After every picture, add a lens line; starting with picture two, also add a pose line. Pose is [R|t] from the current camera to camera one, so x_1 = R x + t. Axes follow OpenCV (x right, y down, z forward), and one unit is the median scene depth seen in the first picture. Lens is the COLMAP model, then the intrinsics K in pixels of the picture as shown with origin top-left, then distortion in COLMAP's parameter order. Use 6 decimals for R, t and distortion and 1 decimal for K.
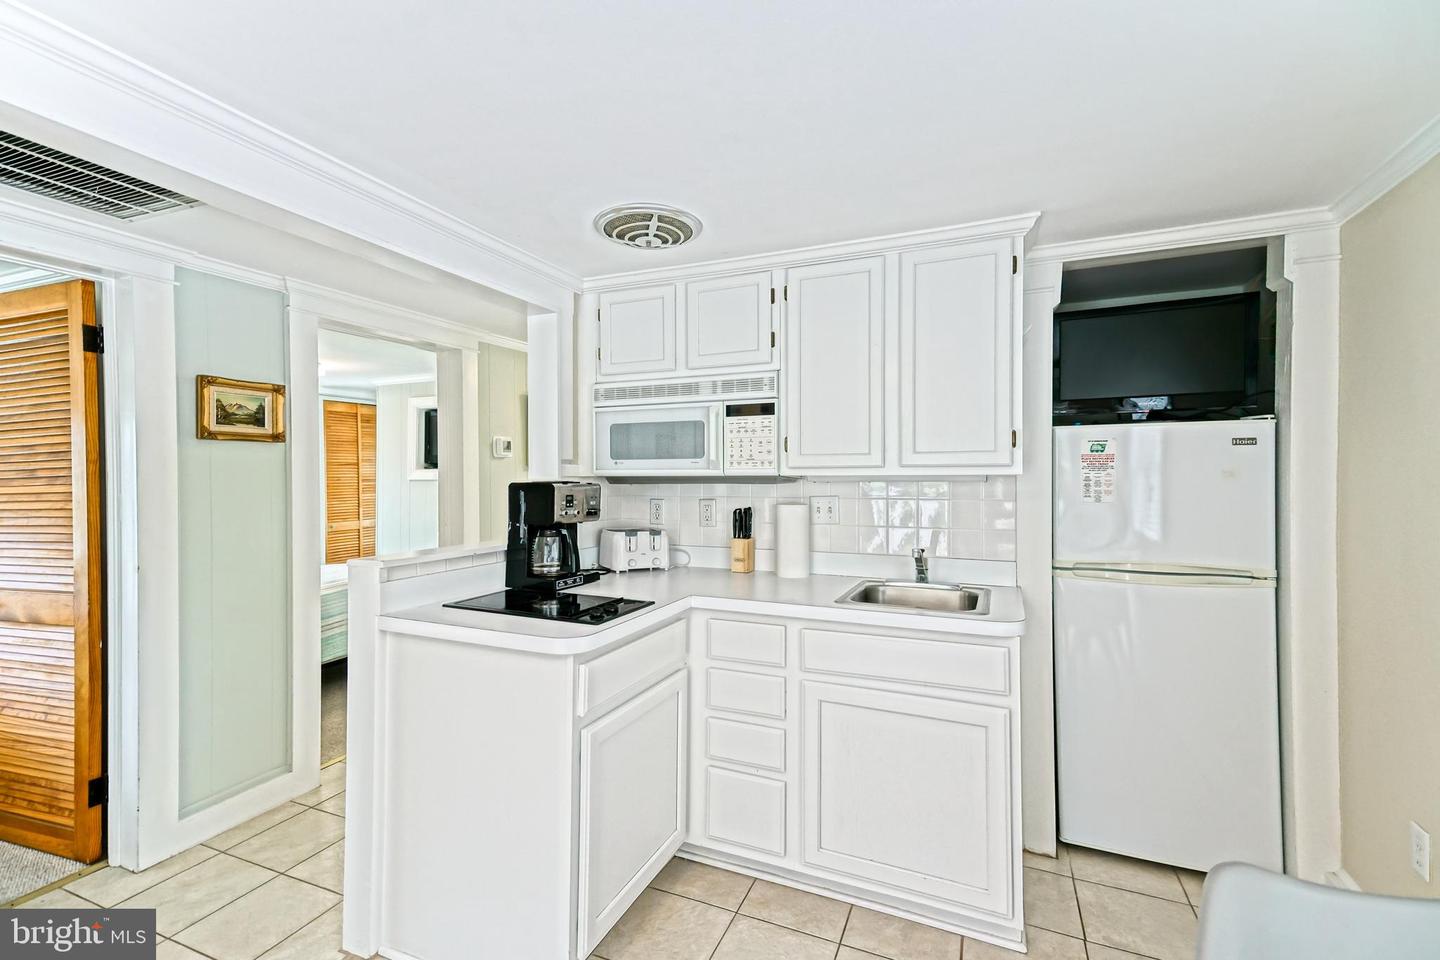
lens RADIAL K [[620.3, 0, 720.0], [0, 620.3, 480.0], [0, 0, 1]] dist [0.055549, -0.011991]
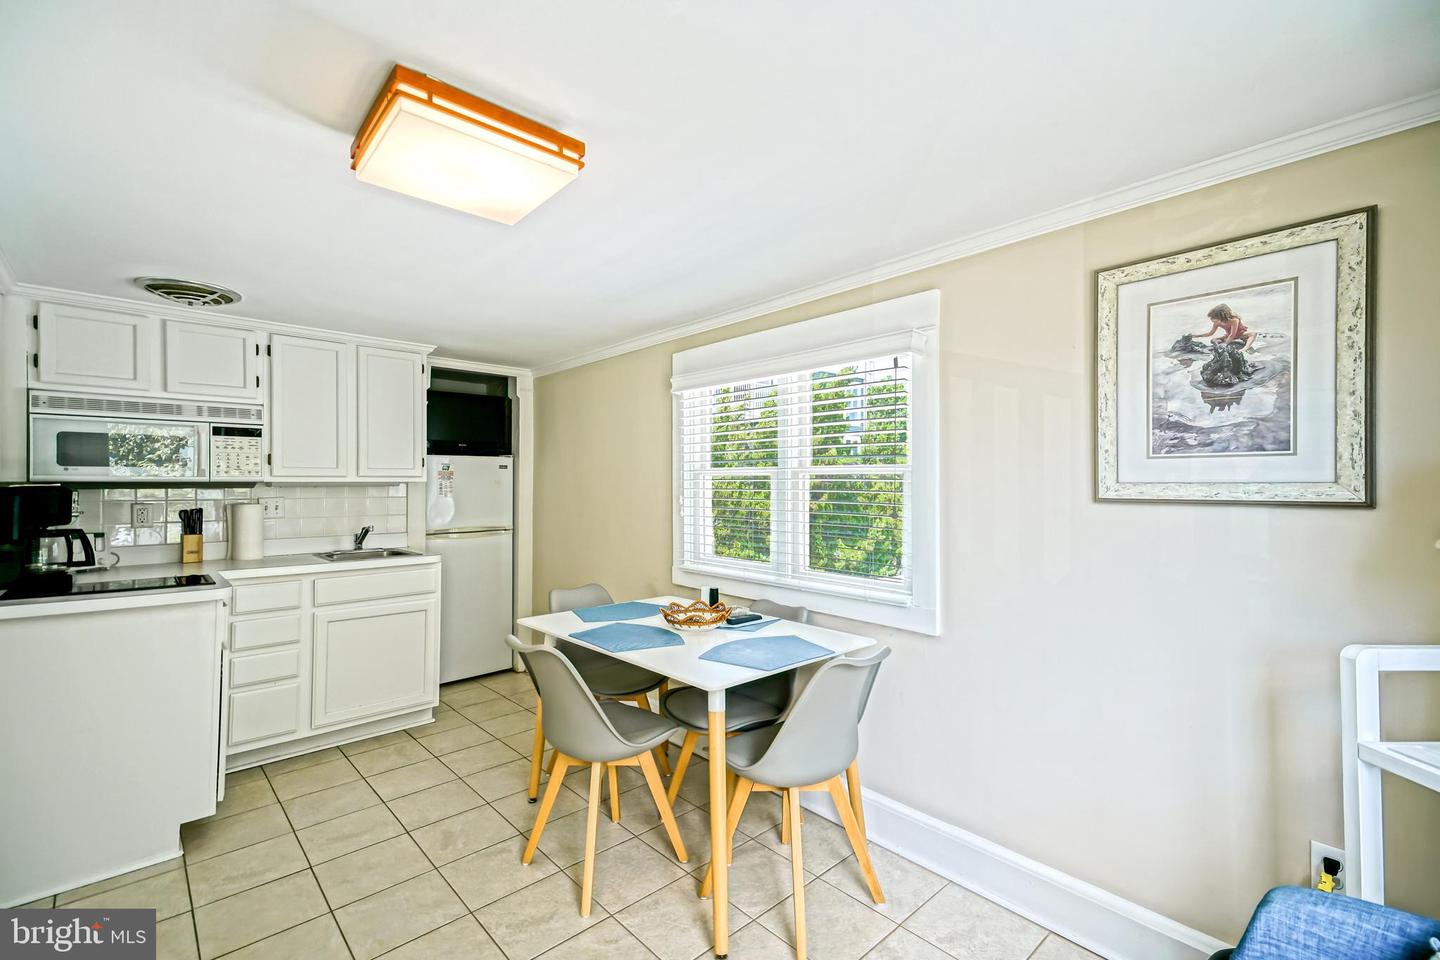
lens RADIAL K [[638.5, 0, 720.0], [0, 638.5, 480.0], [0, 0, 1]] dist [0.023041, 0.000028]
pose [[0.398673, 0.007294, 0.917064, -0.788972], [0.005684, 0.999930, -0.010424, 0.009299], [-0.917076, 0.009369, 0.398603, -0.479553]]
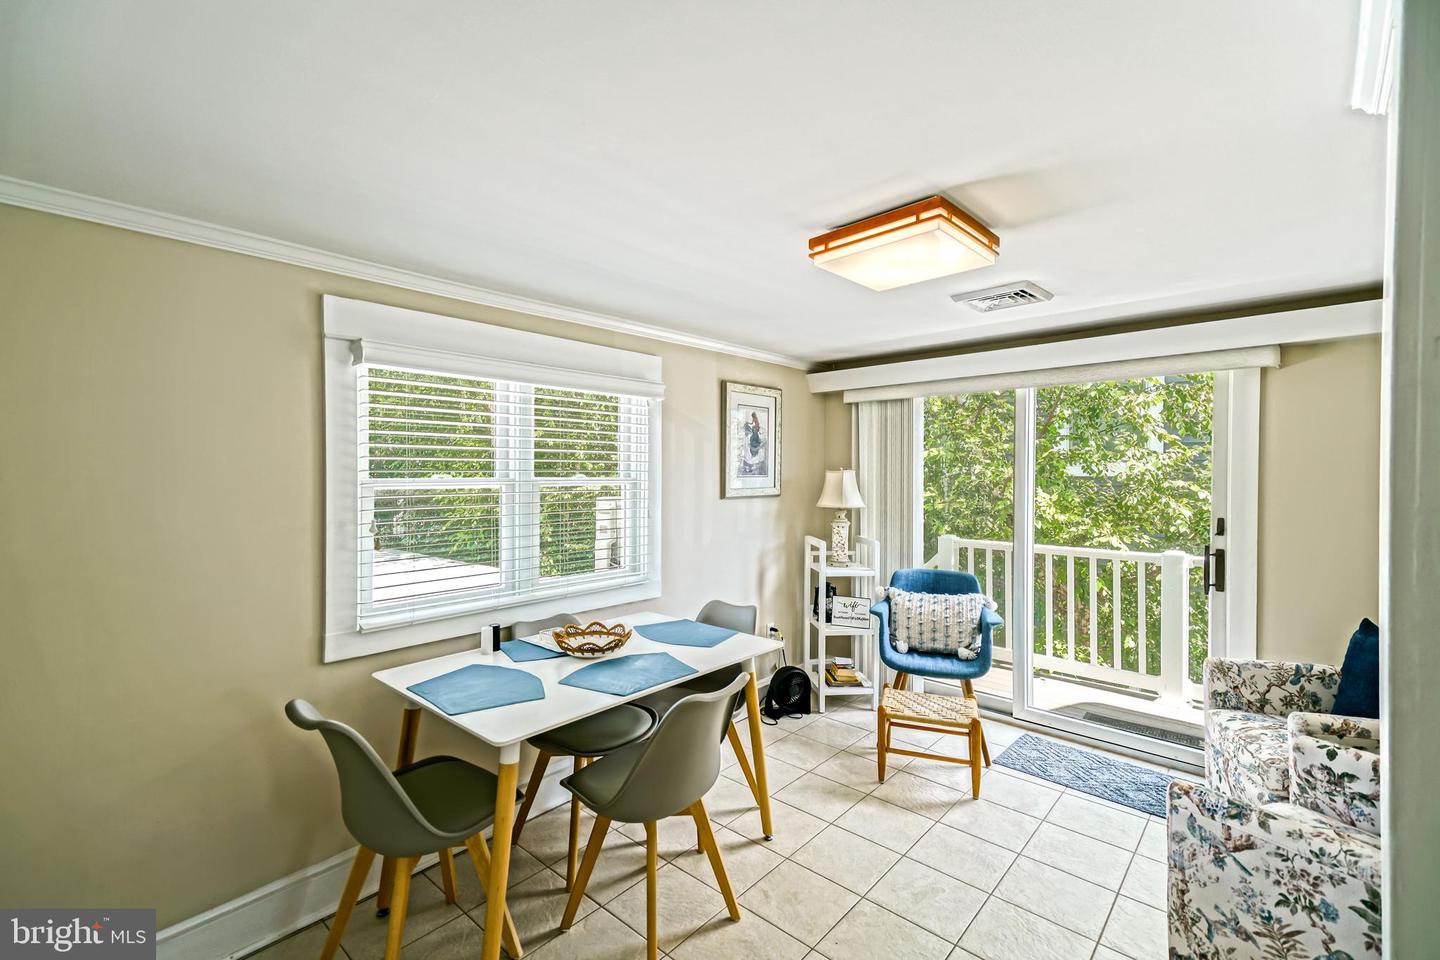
lens RADIAL K [[620.3, 0, 720.0], [0, 620.3, 480.0], [0, 0, 1]] dist [0.055549, -0.011991]
pose [[-0.953804, -0.001275, 0.300428, -0.312516], [0.005379, 0.999758, 0.021323, -0.047348], [-0.300382, 0.021954, -0.953566, 0.843885]]
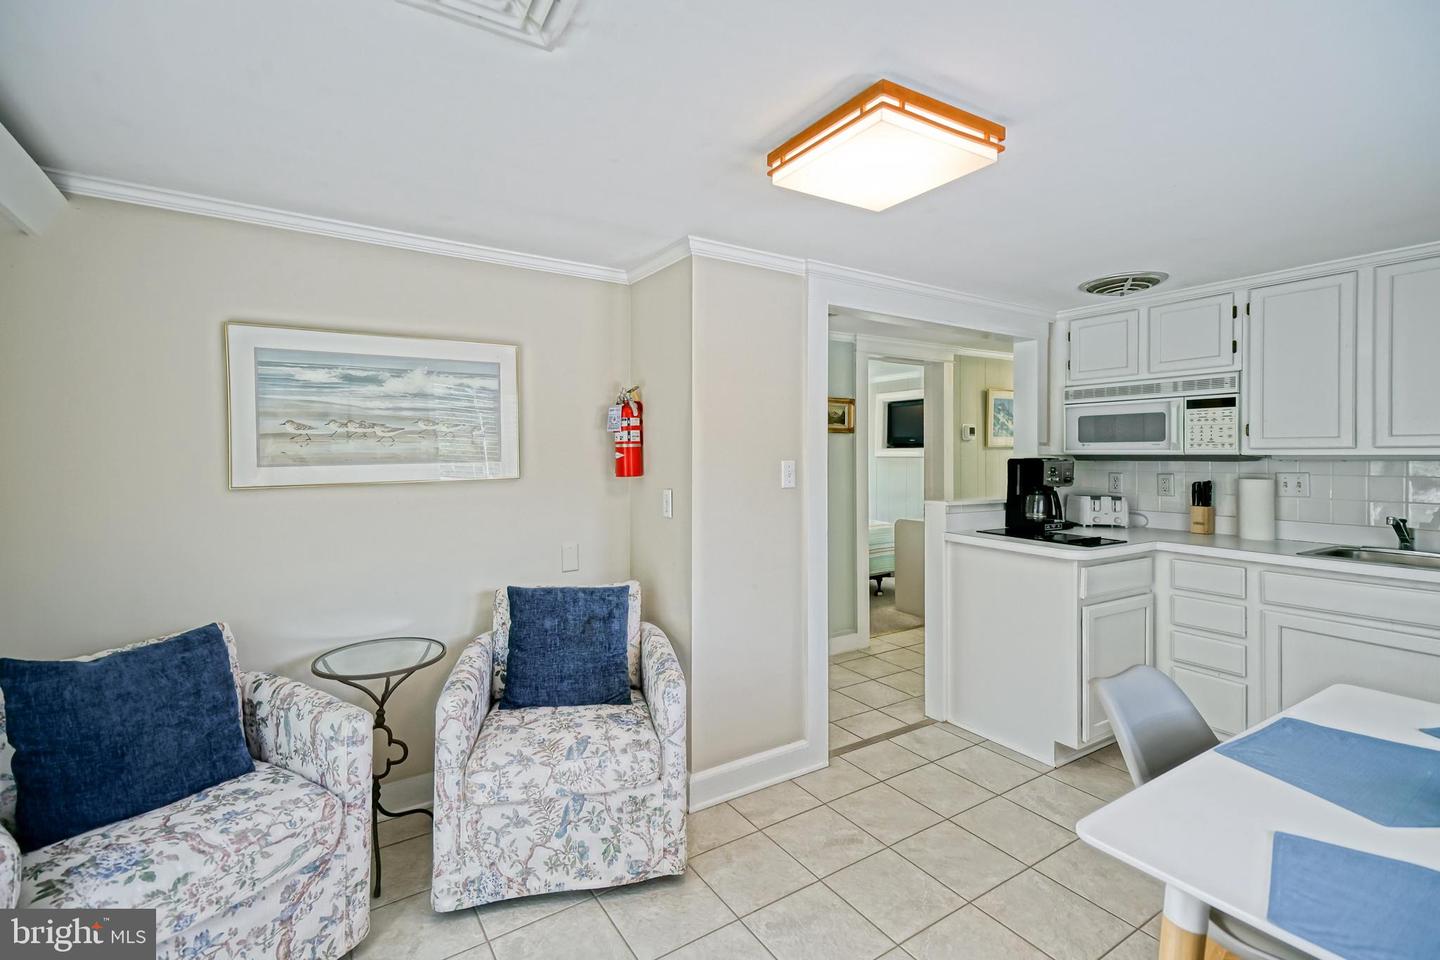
lens RADIAL K [[650.8, 0, 723.6], [0, 650.8, 451.2], [0, 0, 1]] dist [0.036698, 0.000147]
pose [[0.838315, 0.002266, -0.545181, -0.045824], [-0.007859, 0.999938, -0.007928, 0.004151], [0.545129, 0.010931, 0.838281, -0.674168]]
